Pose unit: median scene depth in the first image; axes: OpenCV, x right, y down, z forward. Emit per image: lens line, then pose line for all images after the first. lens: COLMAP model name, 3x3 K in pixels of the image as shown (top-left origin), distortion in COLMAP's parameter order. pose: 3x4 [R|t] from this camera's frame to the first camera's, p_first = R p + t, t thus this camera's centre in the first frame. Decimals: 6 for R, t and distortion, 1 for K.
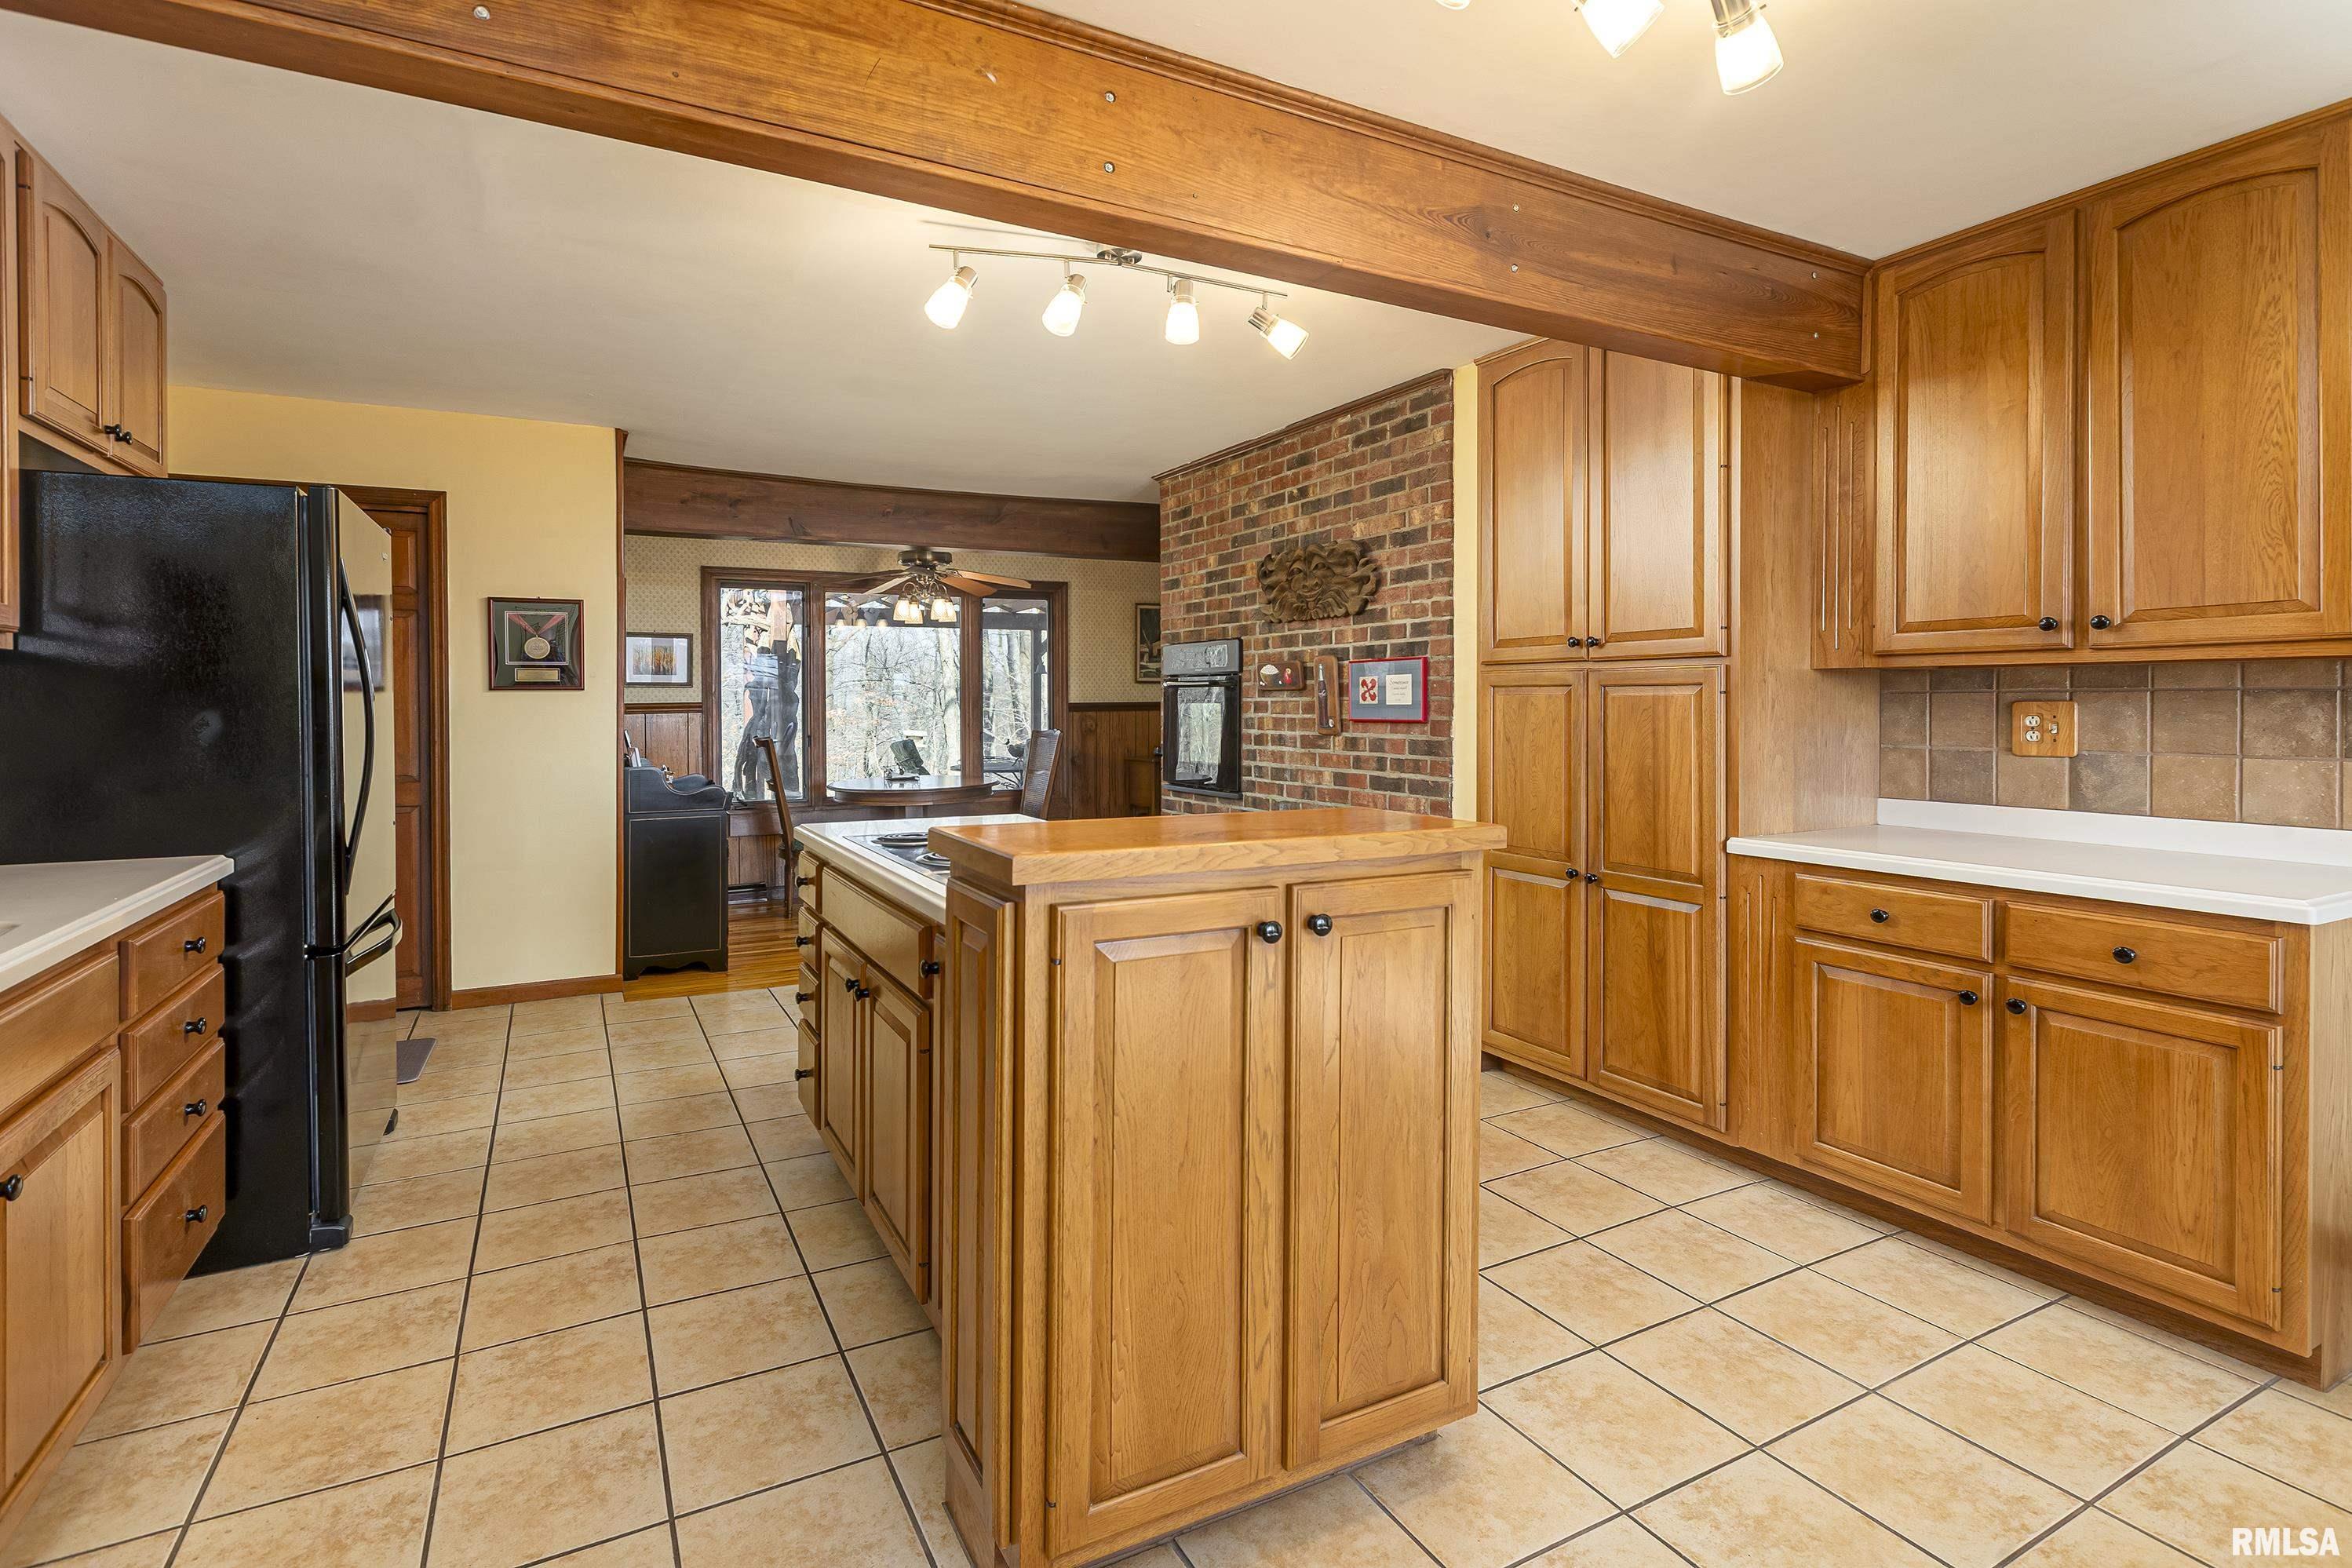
lens RADIAL K [[1085.9, 0, 1151.7], [0, 1085.9, 706.3], [0, 0, 1]] dist [-0.001498, 0.000312]
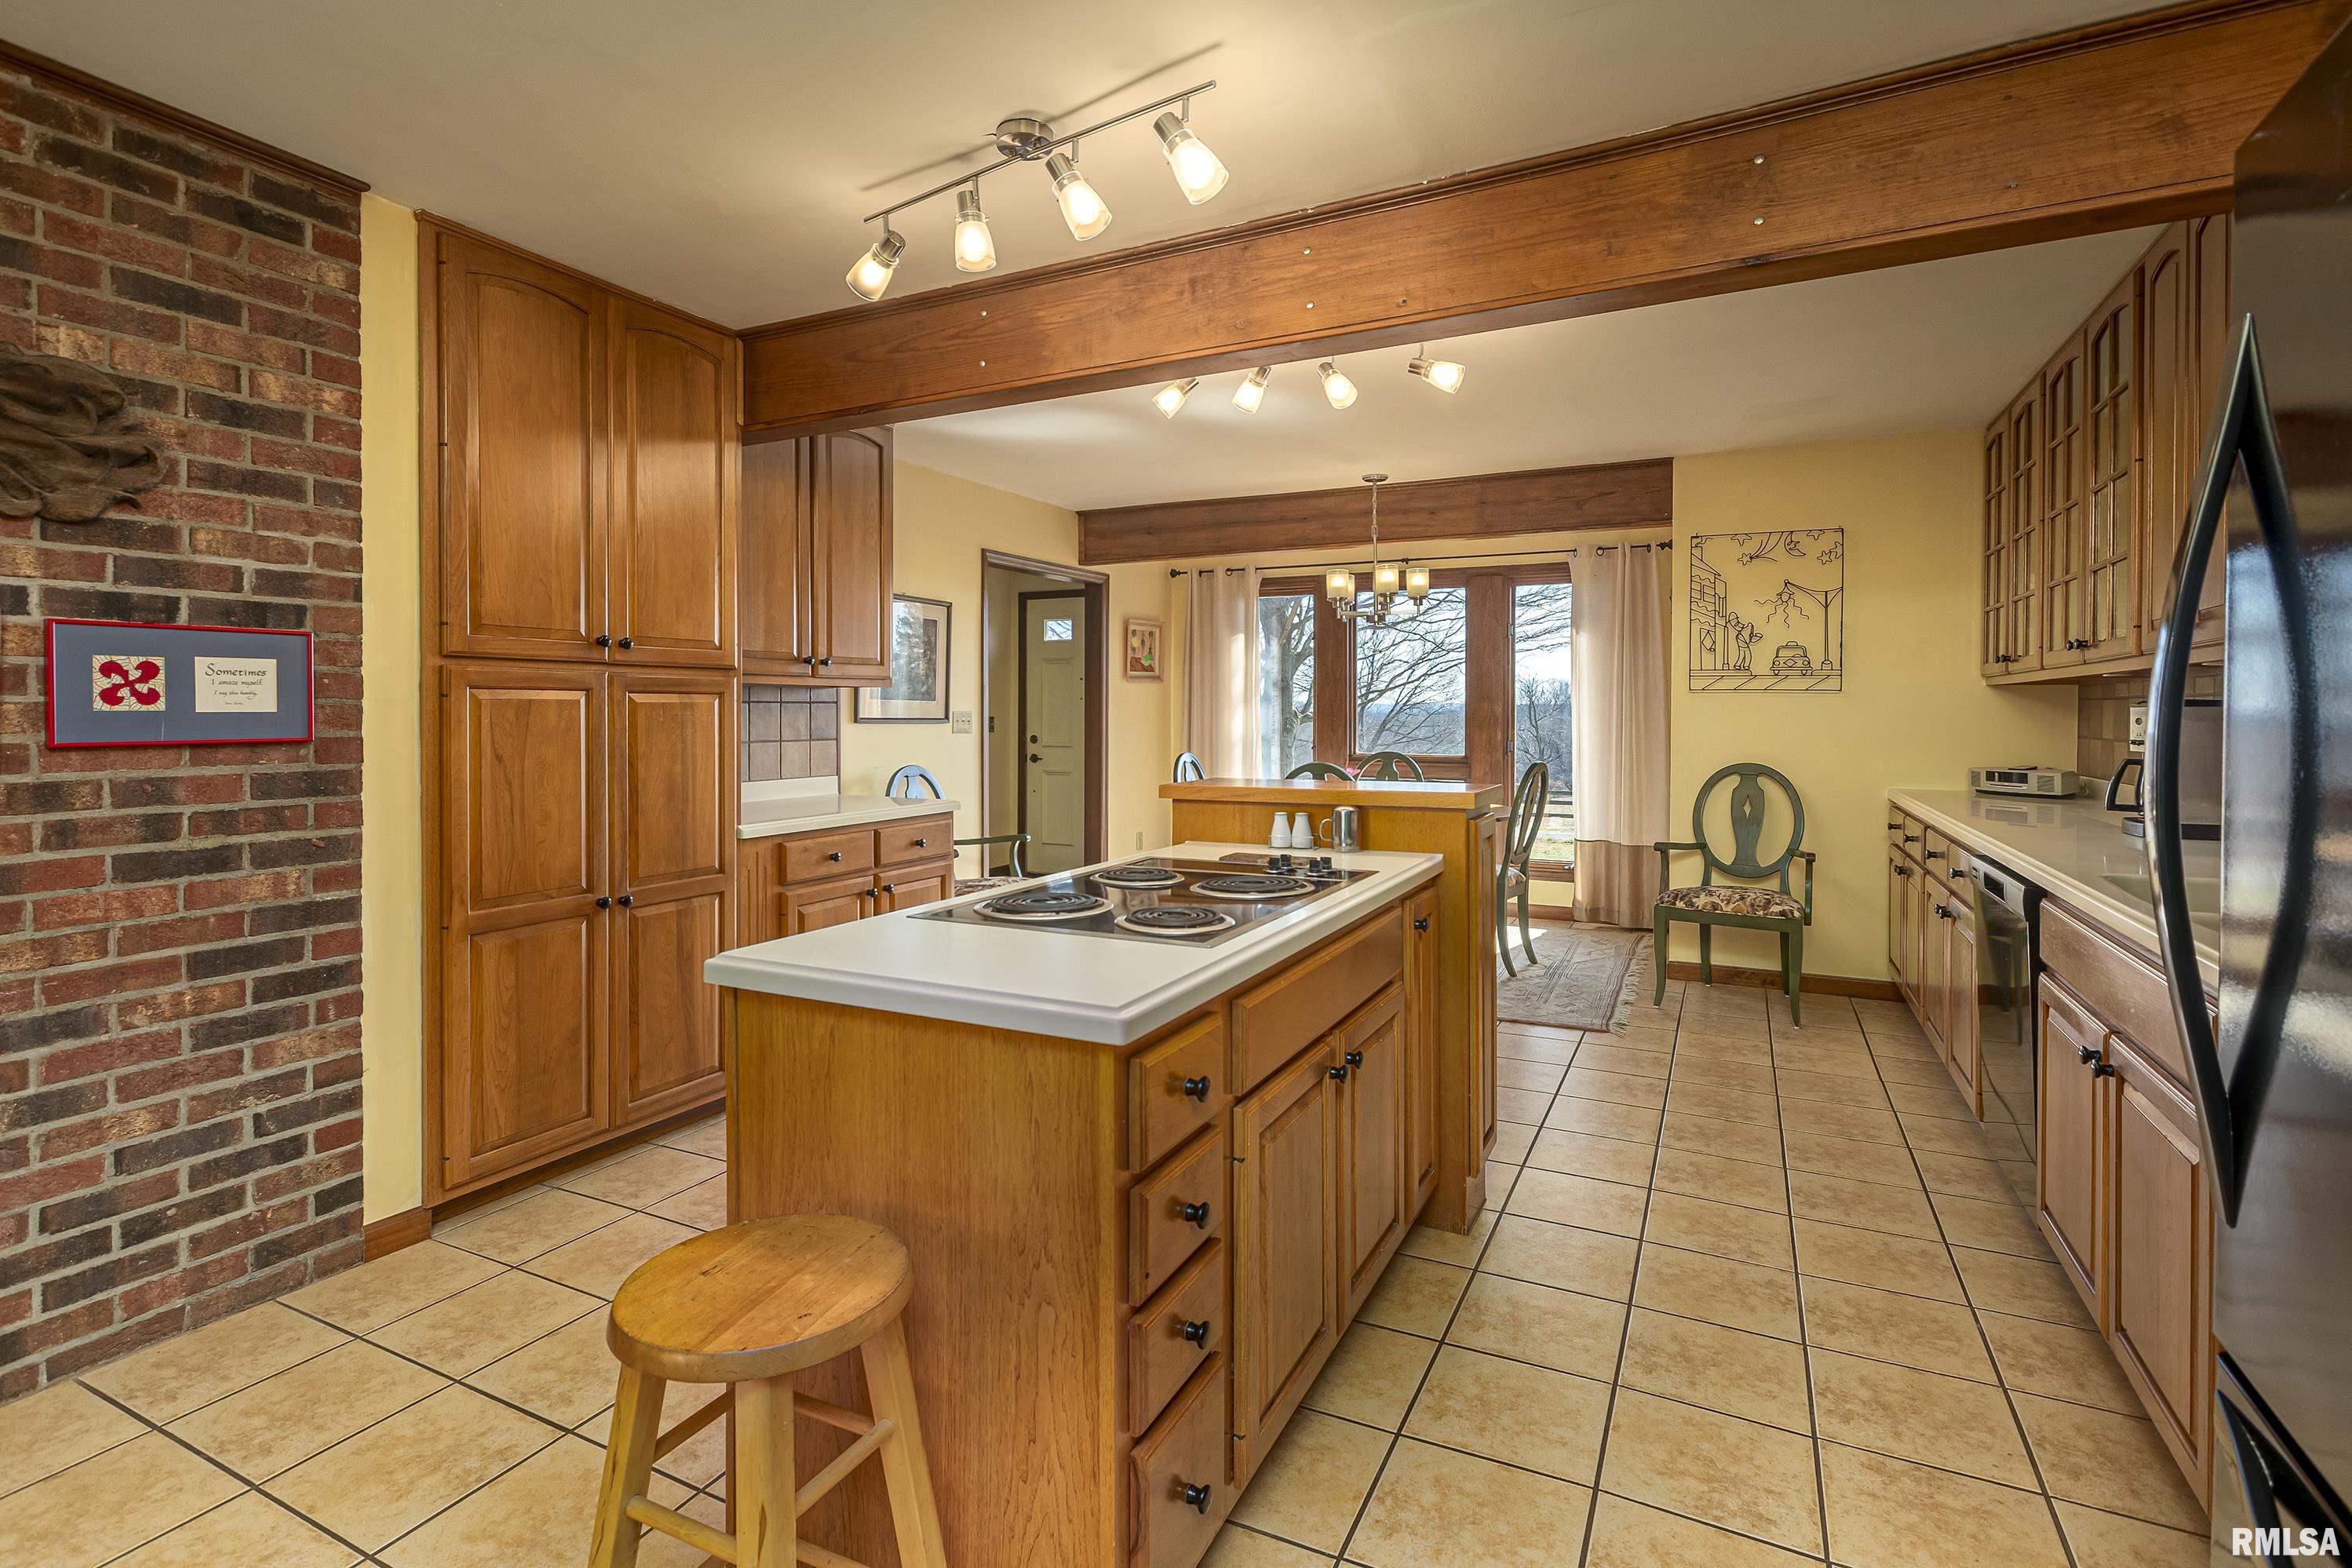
lens RADIAL K [[1085.9, 0, 1231.0], [0, 1085.9, 721.9], [0, 0, 1]] dist [-0.001498, 0.000312]
pose [[-0.590636, -0.008504, 0.806894, -0.523135], [0.002020, 0.999926, 0.012018, -0.002211], [-0.806936, 0.008728, -0.590574, 0.929536]]
